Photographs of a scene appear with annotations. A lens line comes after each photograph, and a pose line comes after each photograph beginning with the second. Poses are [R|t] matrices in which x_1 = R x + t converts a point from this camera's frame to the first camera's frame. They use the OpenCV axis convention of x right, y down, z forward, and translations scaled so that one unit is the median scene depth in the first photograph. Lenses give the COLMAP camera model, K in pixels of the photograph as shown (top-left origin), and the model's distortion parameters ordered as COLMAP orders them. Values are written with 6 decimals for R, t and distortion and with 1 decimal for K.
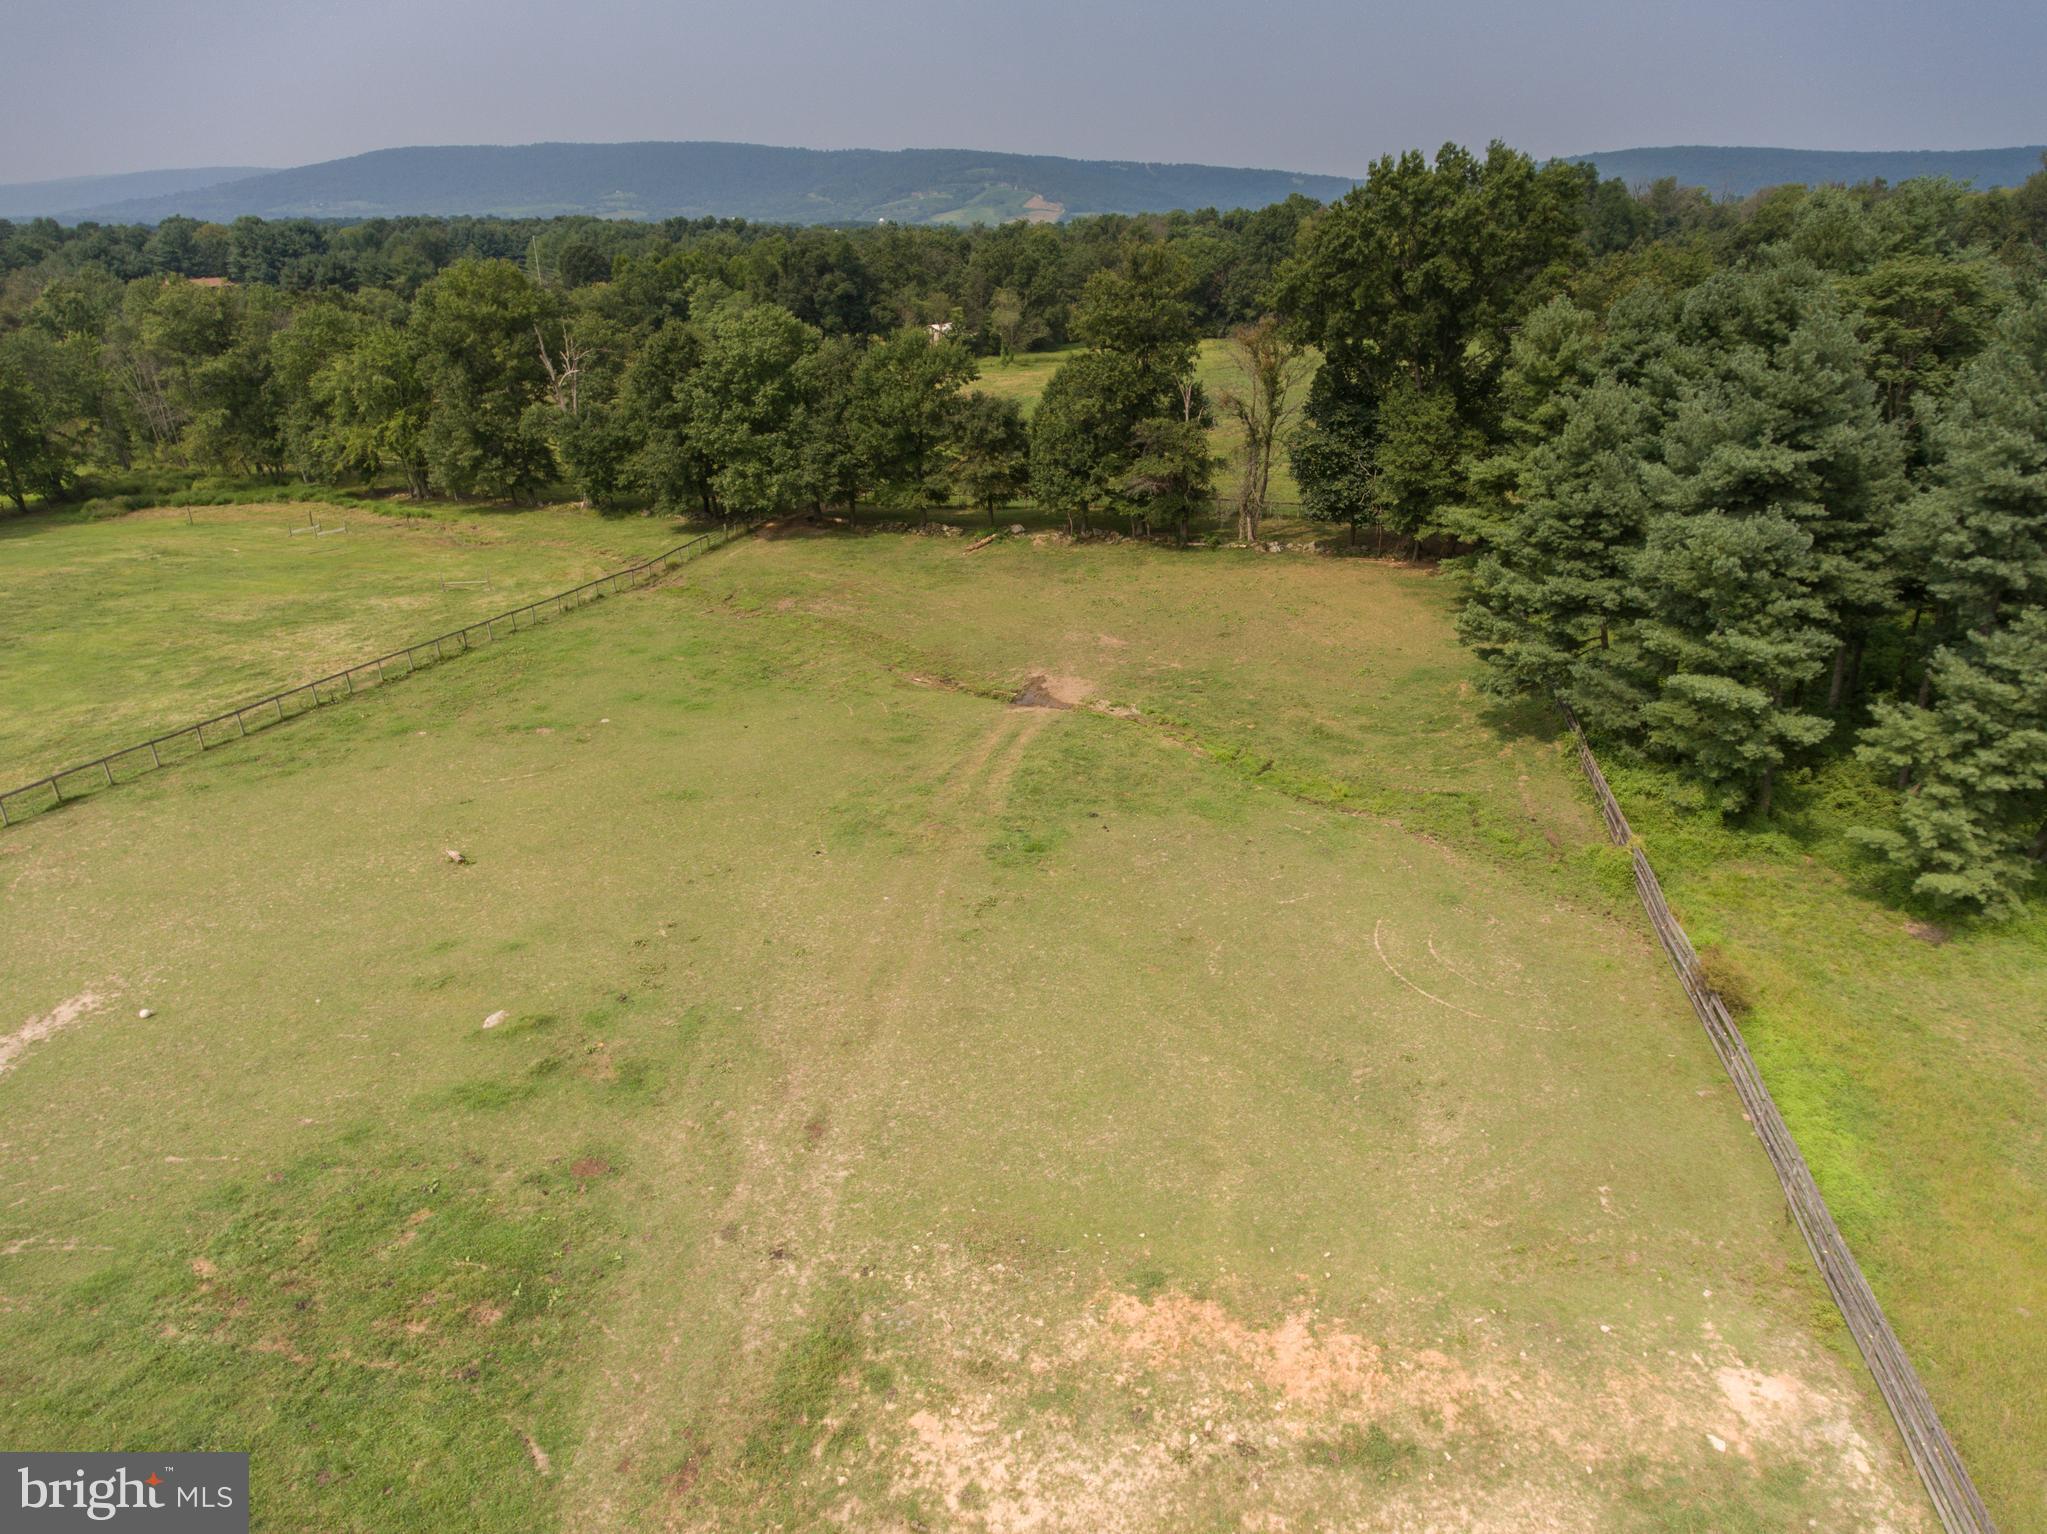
lens RADIAL K [[1220.1, 0, 1045.3], [0, 1220.1, 768.3], [0, 0, 1]] dist [-0.004772, 0.003809]
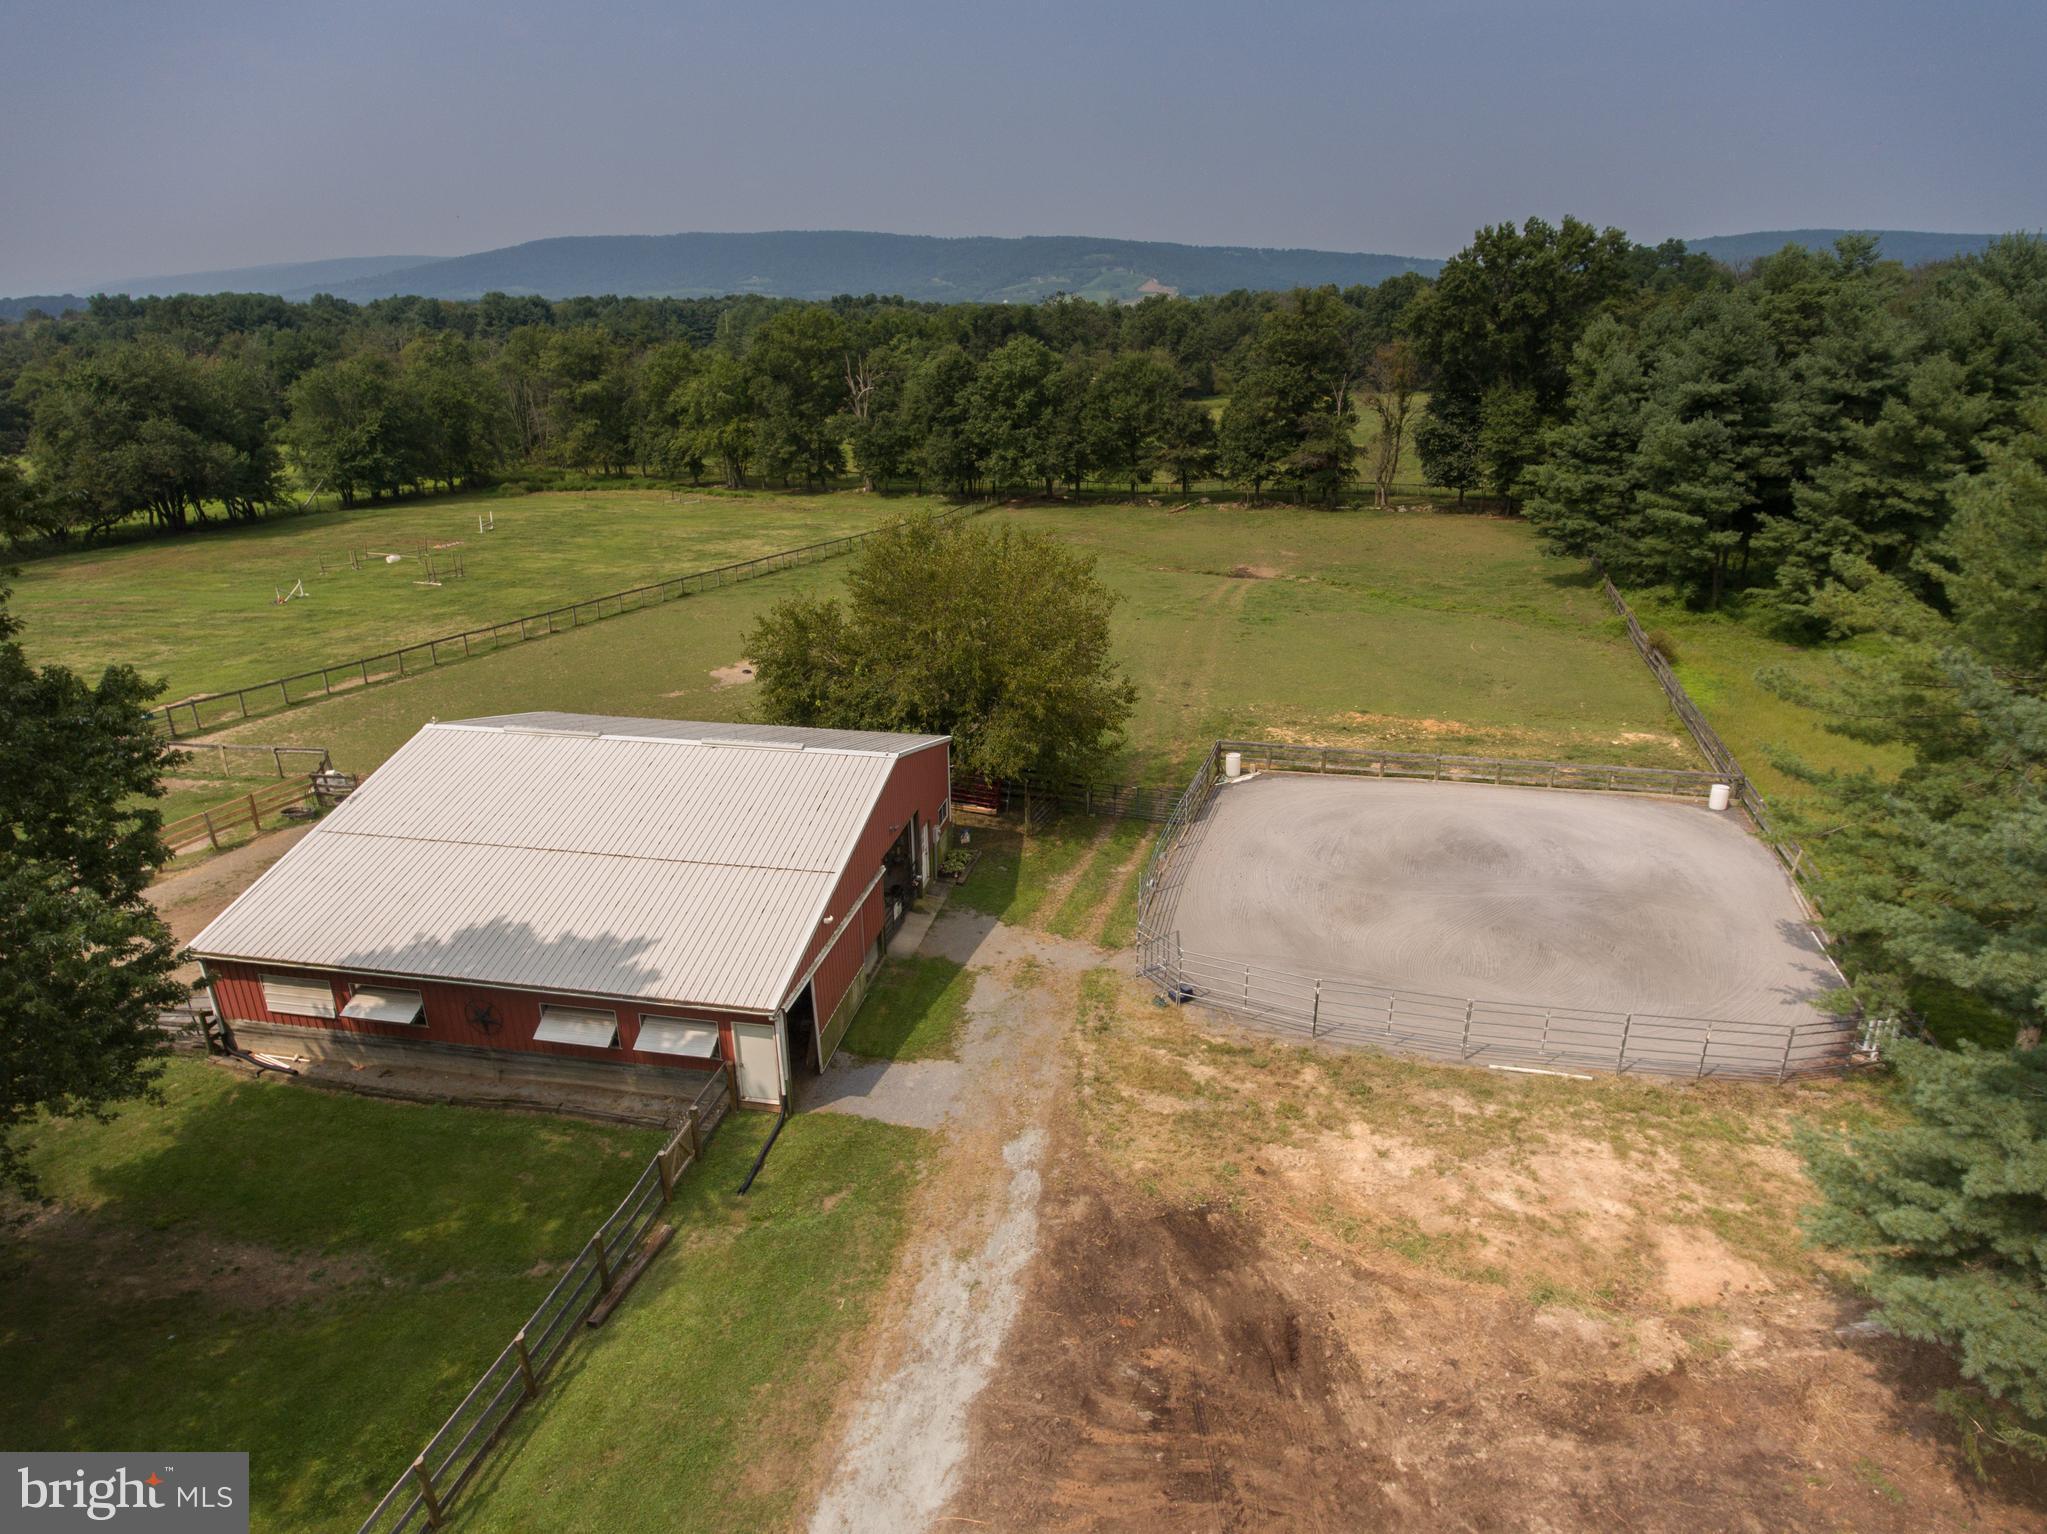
lens RADIAL K [[1220.1, 0, 1045.3], [0, 1220.1, 768.3], [0, 0, 1]] dist [-0.004772, 0.003809]
pose [[0.996373, 0.029381, -0.079865, -0.092446], [-0.034001, 0.997788, -0.057122, 0.202595], [0.078011, 0.059630, 0.995168, -0.371681]]
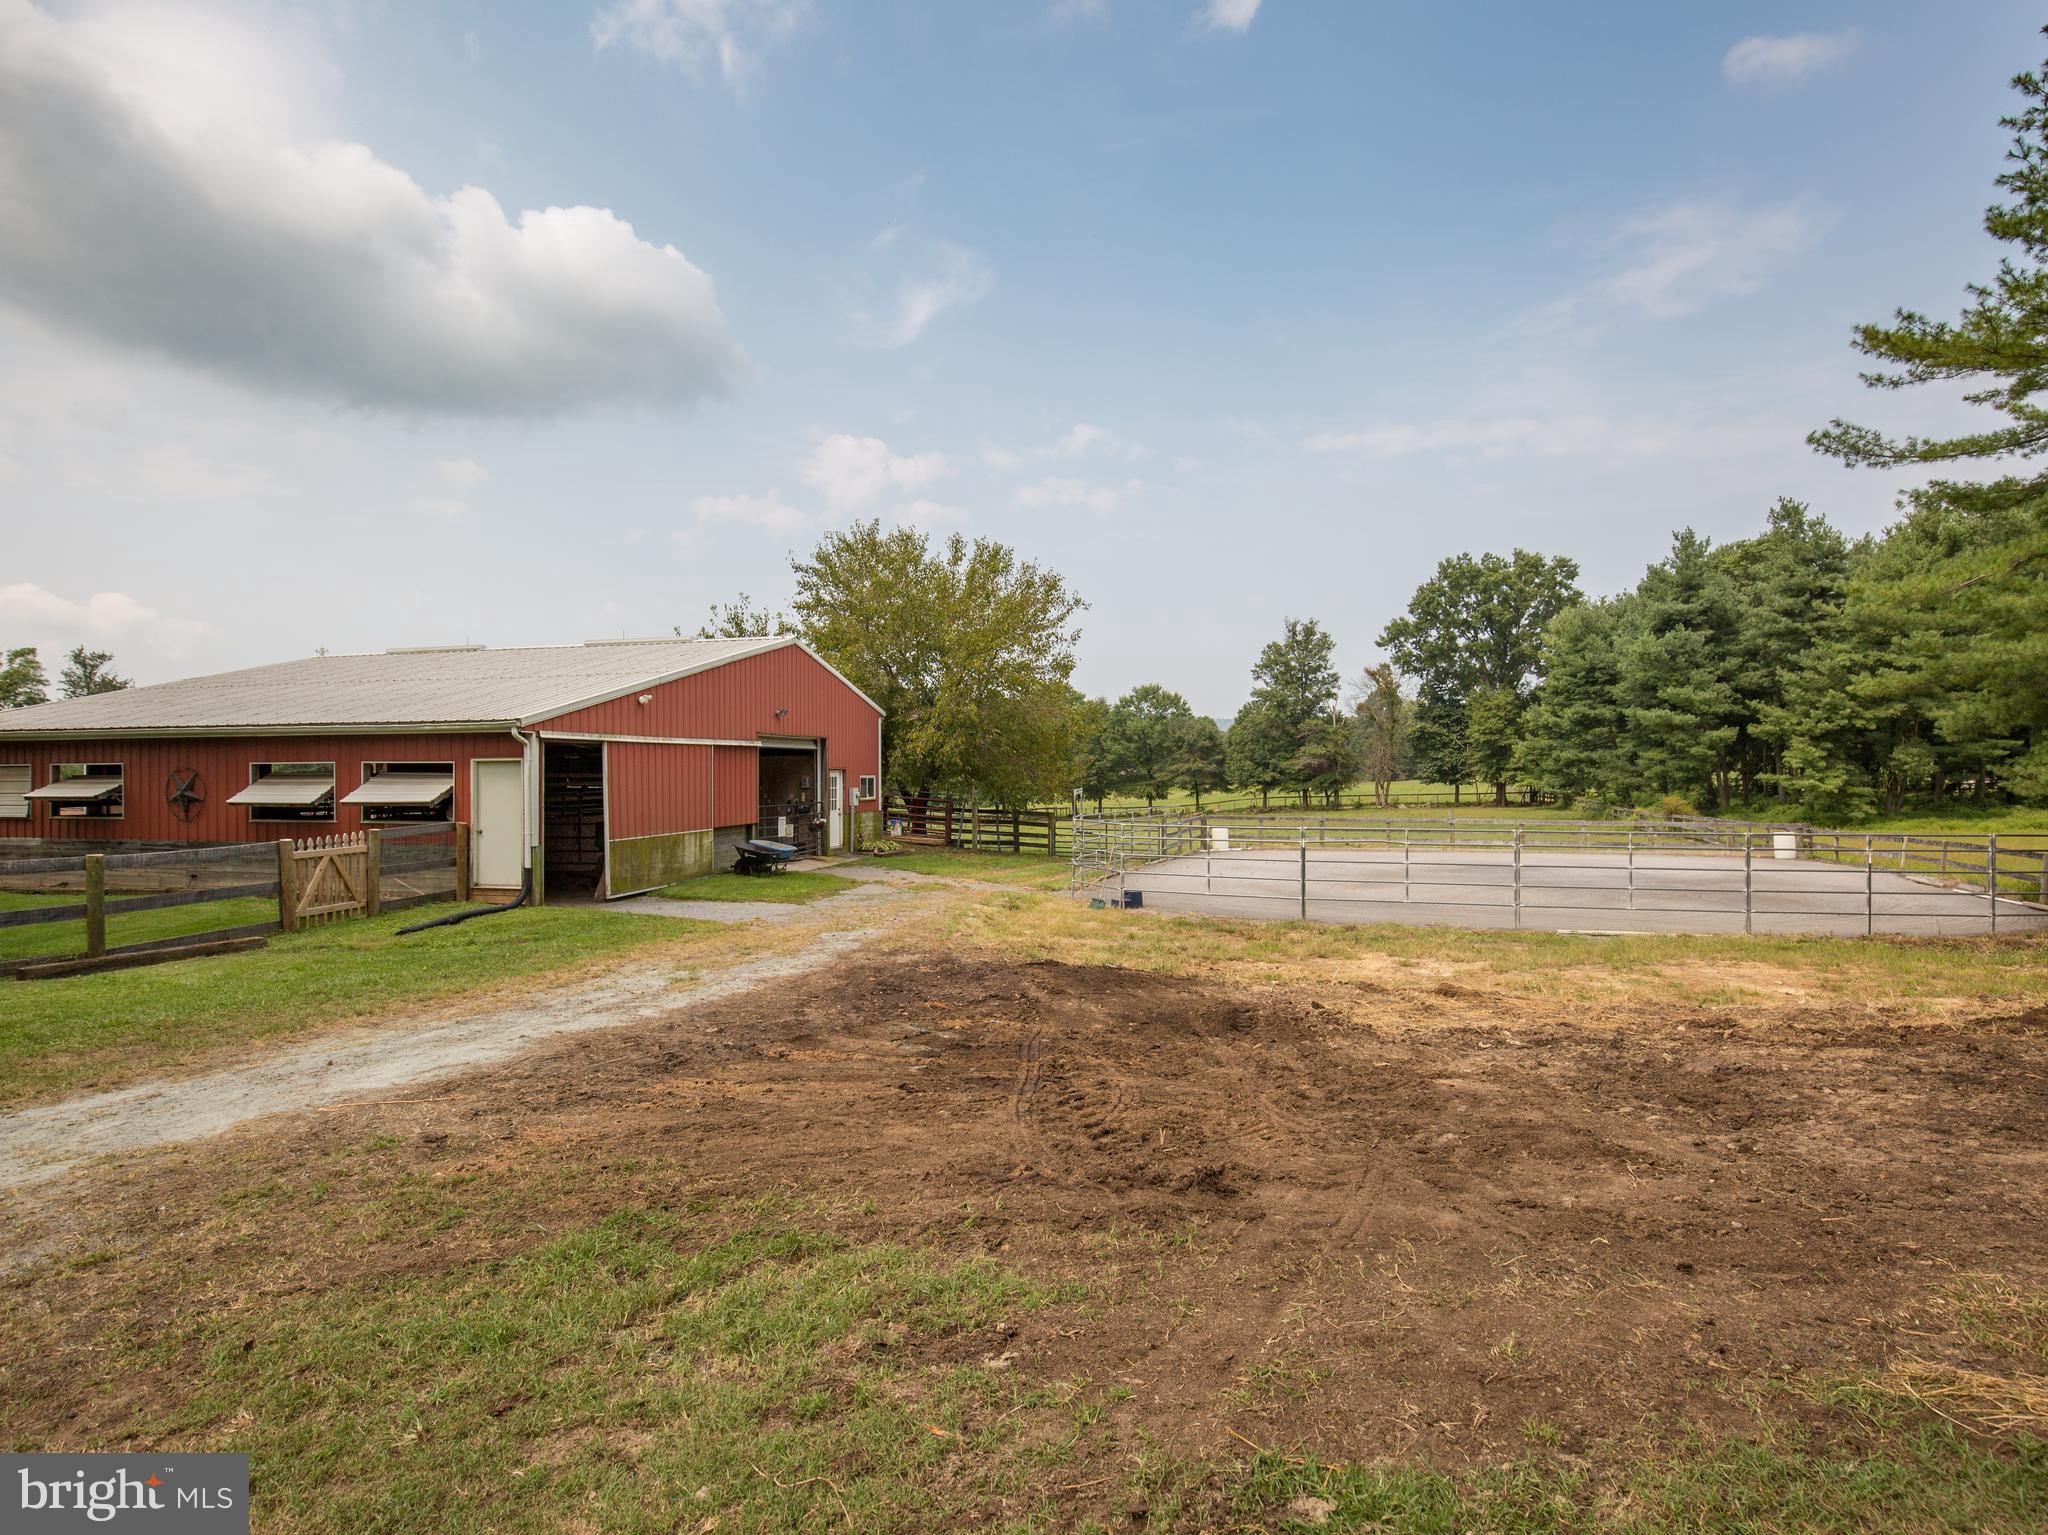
lens RADIAL K [[1072.5, 0, 1015.7], [0, 1072.5, 749.0], [0, 0, 1]] dist [-0.032478, 0.000259]
pose [[0.987402, -0.010119, -0.157908, -0.065045], [-0.057867, 0.905729, -0.419888, 0.322884], [0.147271, 0.423736, 0.893733, -0.232278]]
